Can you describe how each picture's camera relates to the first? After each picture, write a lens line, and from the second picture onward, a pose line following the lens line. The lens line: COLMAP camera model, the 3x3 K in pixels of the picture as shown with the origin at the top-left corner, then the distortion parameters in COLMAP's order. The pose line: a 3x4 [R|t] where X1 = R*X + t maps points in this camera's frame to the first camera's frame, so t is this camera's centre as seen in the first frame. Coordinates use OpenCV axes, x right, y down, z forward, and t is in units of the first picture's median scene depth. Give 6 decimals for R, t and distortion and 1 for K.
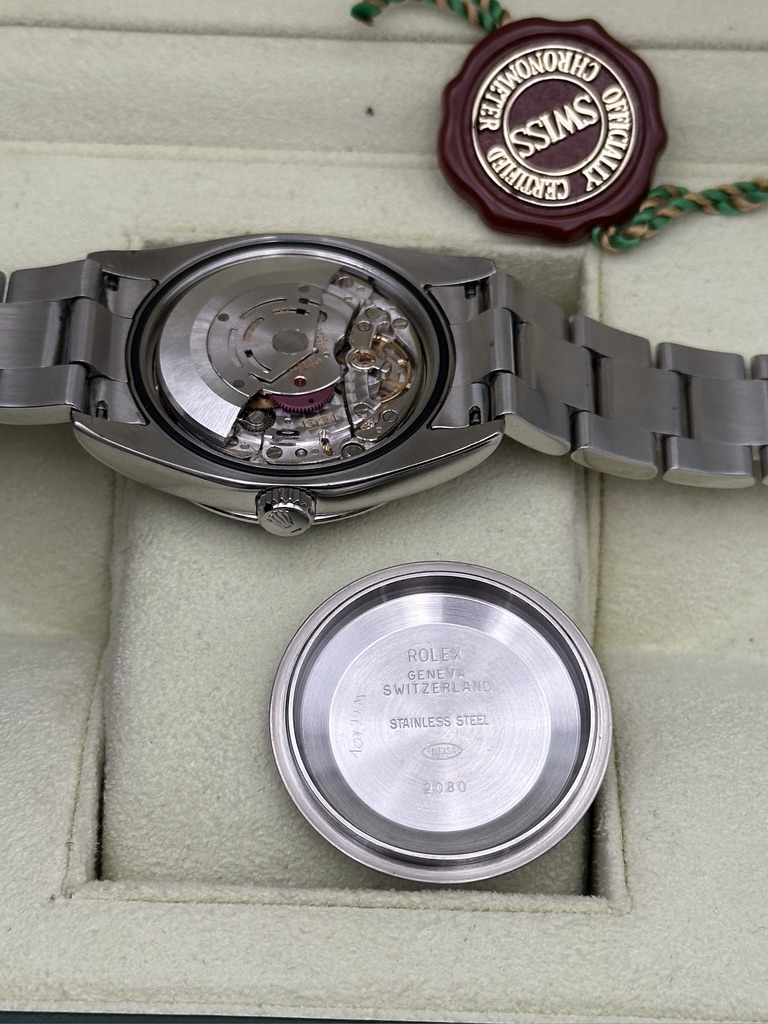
lens RADIAL K [[2311.9, 0, 376.6], [0, 2311.9, 509.2], [0, 0, 1]] dist [0.114873, 0.000000]
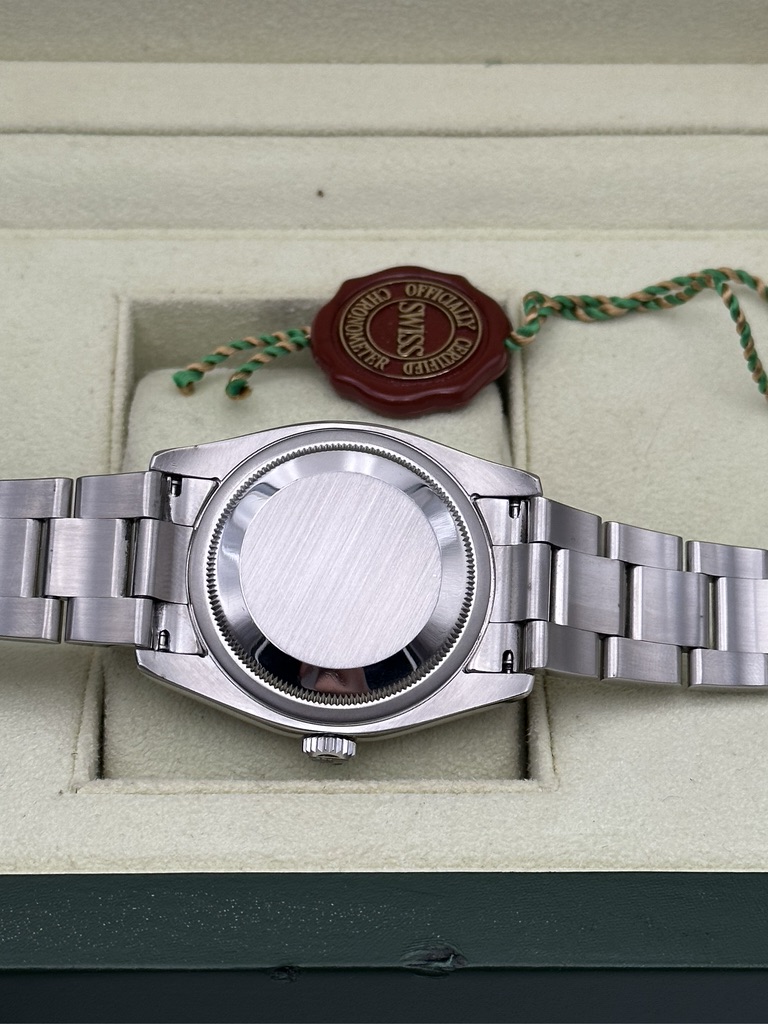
lens RADIAL K [[2311.9, 0, 390.3], [0, 2311.9, 515.6], [0, 0, 1]] dist [0.114873, 0.000000]
pose [[0.999369, -0.033592, 0.011509, 0.016159], [0.035029, 0.985748, -0.164540, 0.221556], [-0.005818, 0.164839, 0.986303, -0.164487]]
